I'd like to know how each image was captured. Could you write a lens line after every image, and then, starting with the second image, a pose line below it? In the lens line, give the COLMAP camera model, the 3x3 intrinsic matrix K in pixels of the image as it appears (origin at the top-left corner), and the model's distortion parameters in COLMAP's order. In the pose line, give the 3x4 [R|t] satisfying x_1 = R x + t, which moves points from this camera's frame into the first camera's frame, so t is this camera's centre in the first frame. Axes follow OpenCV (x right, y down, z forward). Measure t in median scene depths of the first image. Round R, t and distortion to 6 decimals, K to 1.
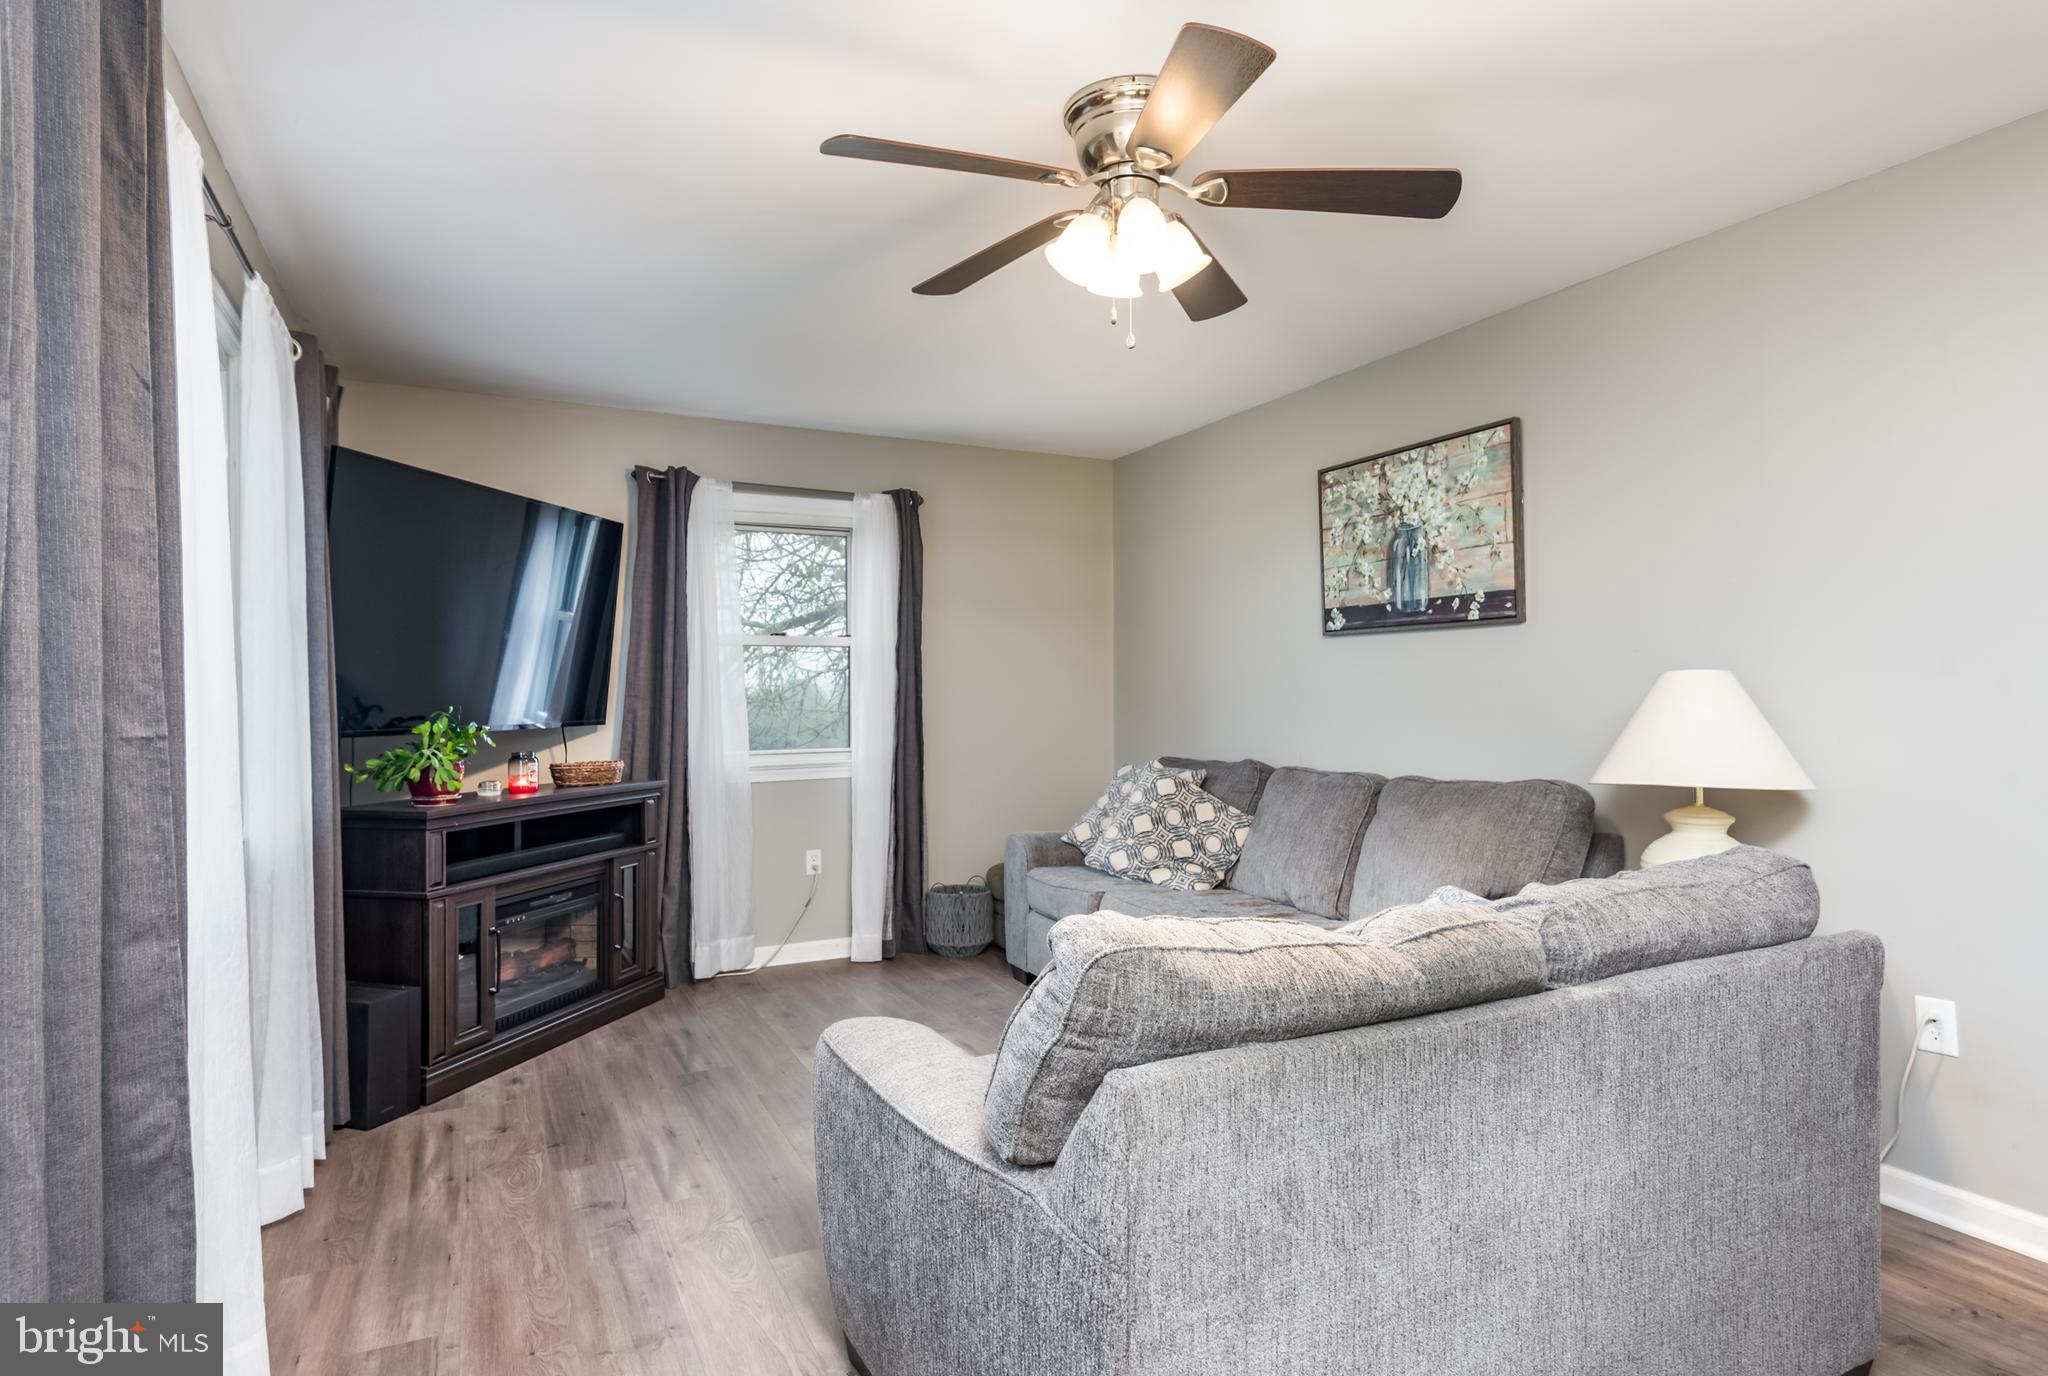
lens RADIAL K [[1106.6, 0, 1031.6], [0, 1106.6, 678.2], [0, 0, 1]] dist [0.004379, 0.000226]
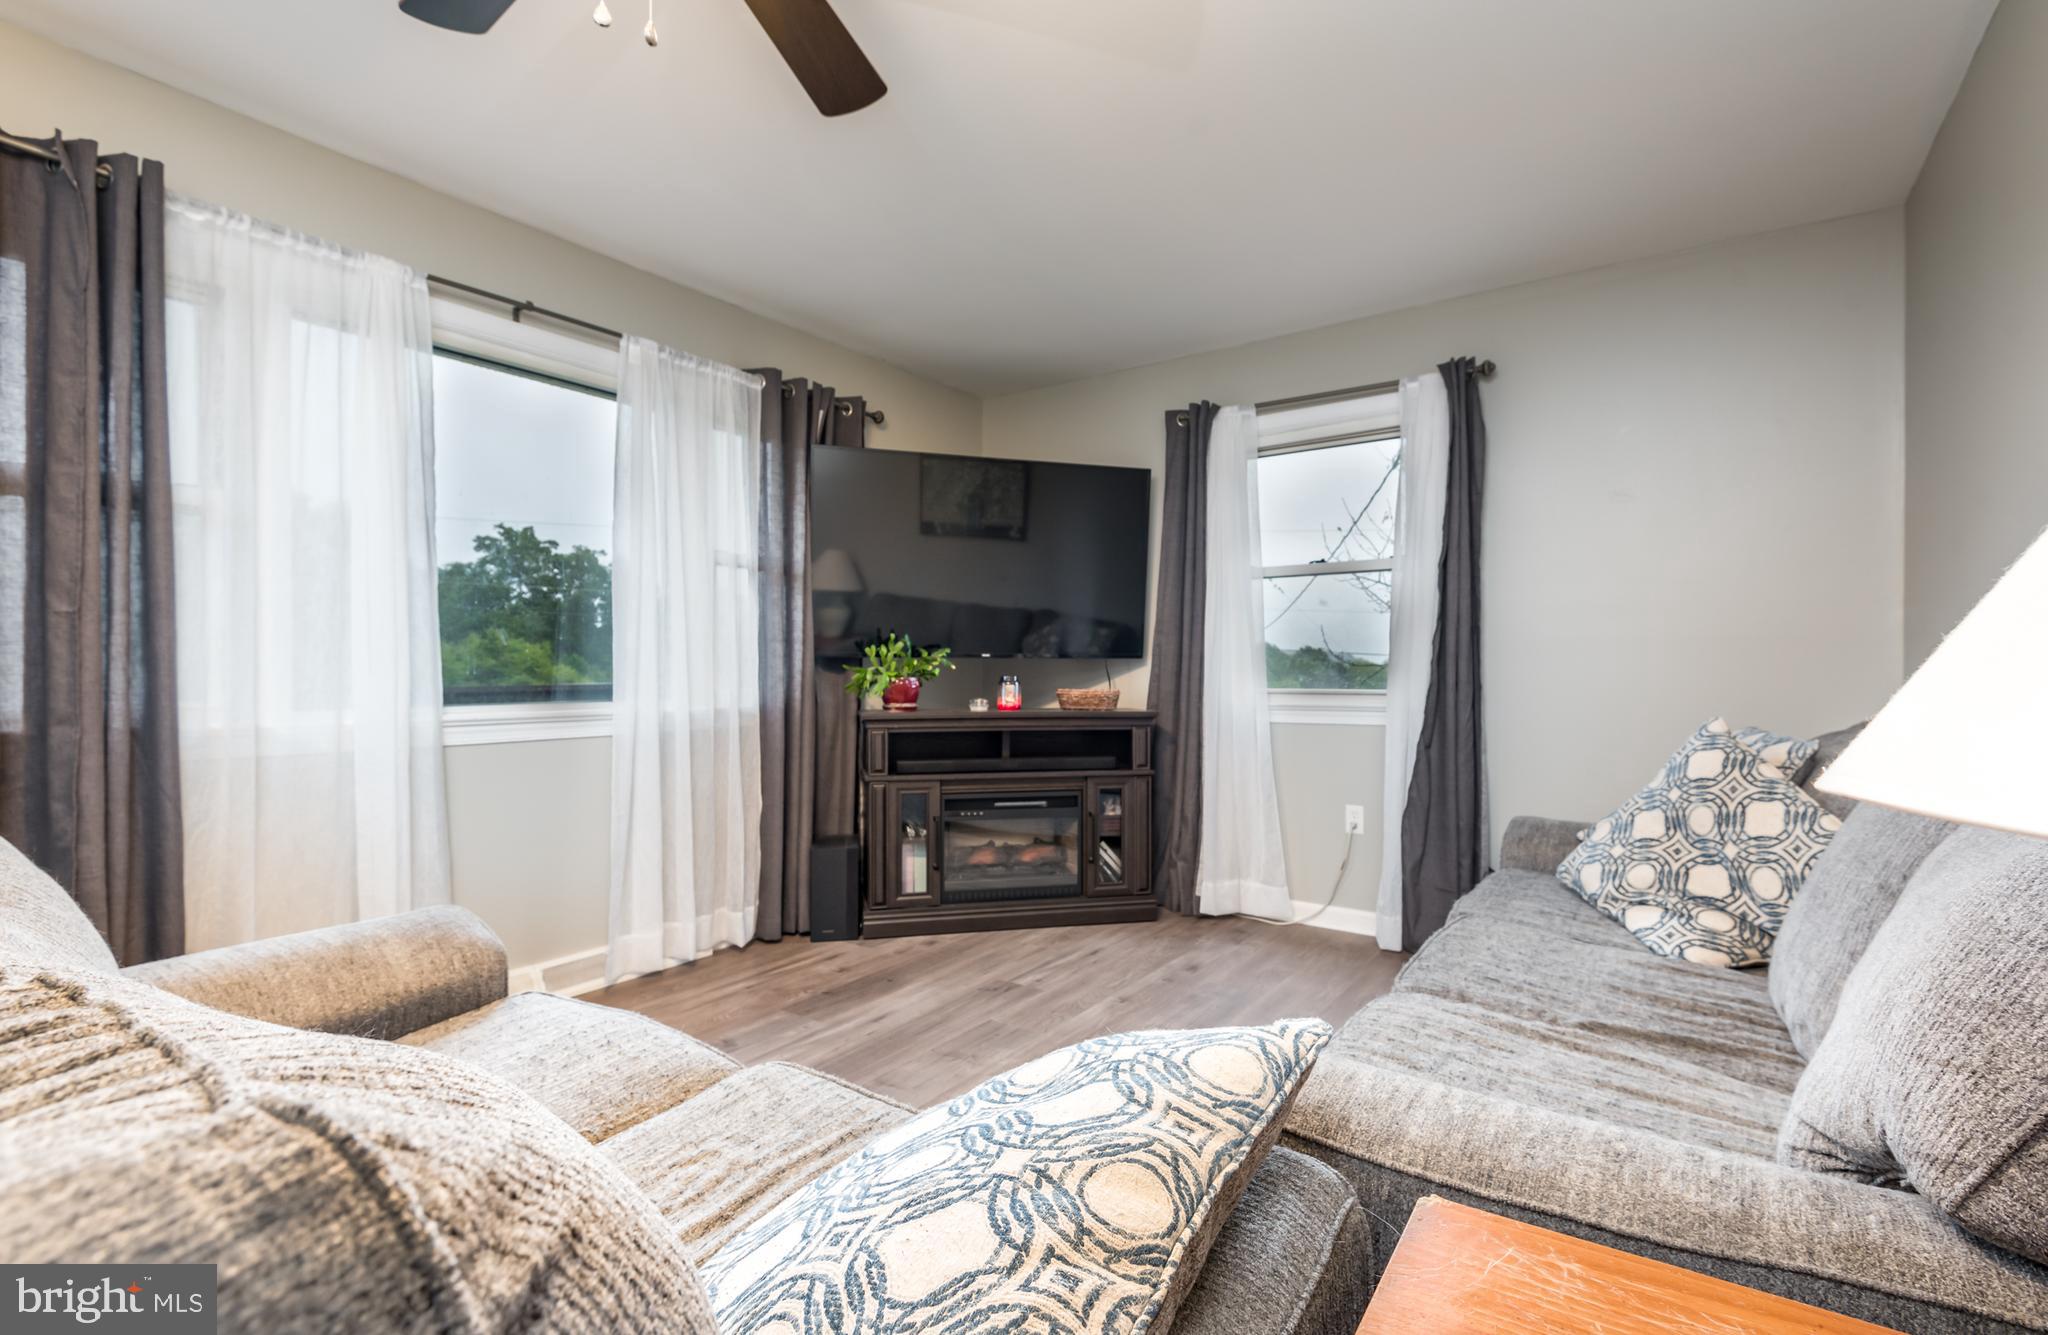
lens RADIAL K [[938.5, 0, 1024.0], [0, 938.5, 667.5], [0, 0, 1]] dist [0.027288, -0.000099]
pose [[0.470843, 0.004632, -0.882205, 0.389528], [0.009315, 0.999904, 0.010222, 0.042497], [0.882168, -0.013031, 0.470754, 0.490113]]
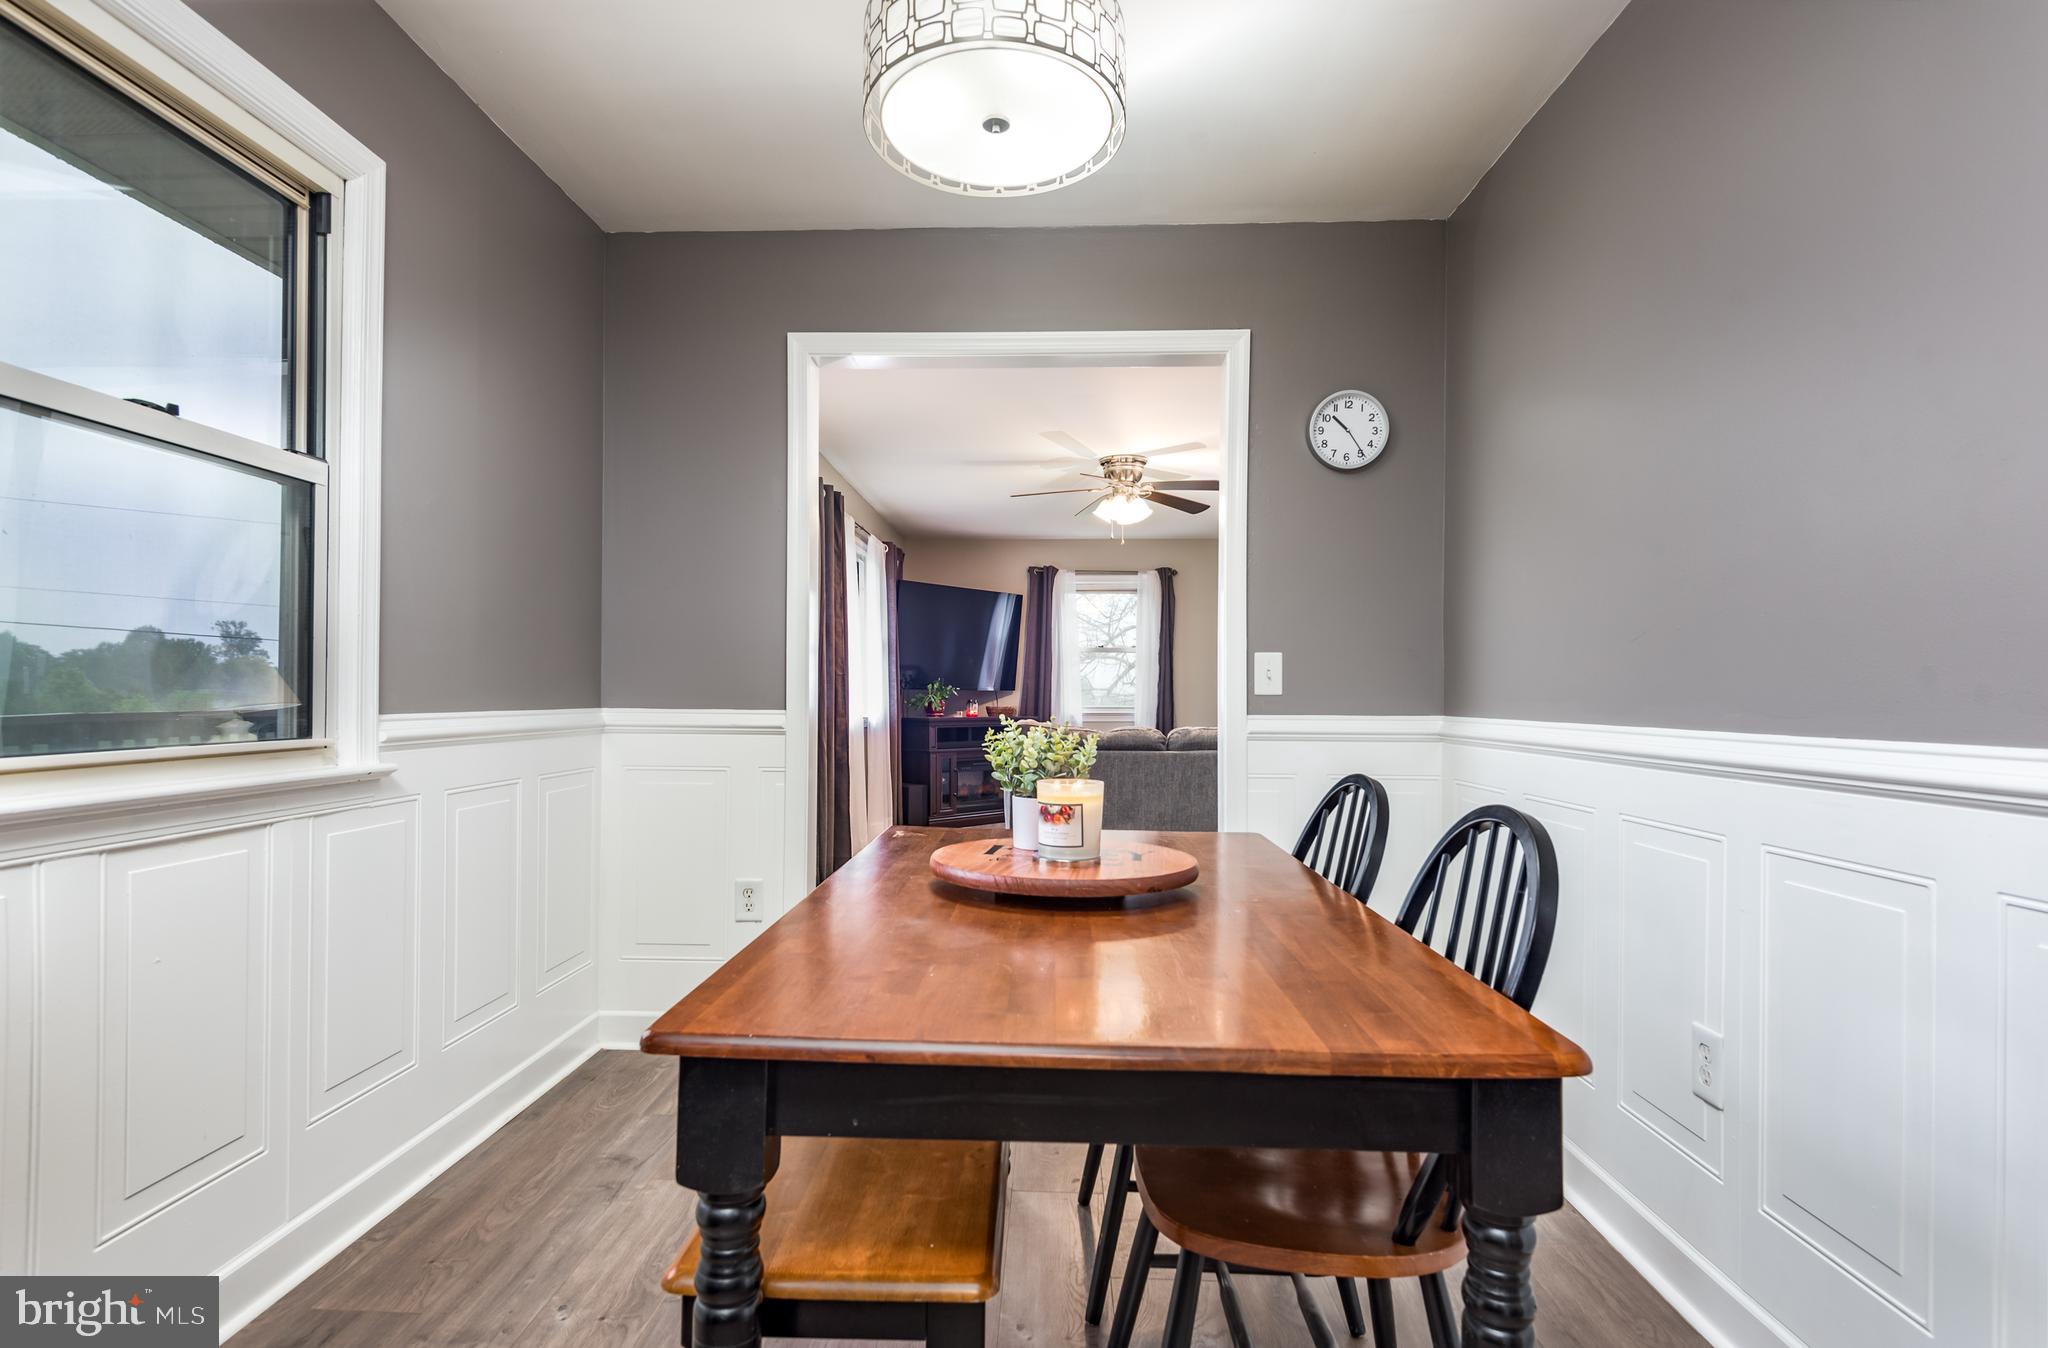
lens RADIAL K [[998.8, 0, 1019.4], [0, 998.8, 728.5], [0, 0, 1]] dist [0.000931, 0.000178]
pose [[0.876584, 0.028918, -0.480379, 0.570259], [-0.005931, 0.998766, 0.049300, 0.021095], [0.481212, -0.040366, 0.875674, -0.705732]]
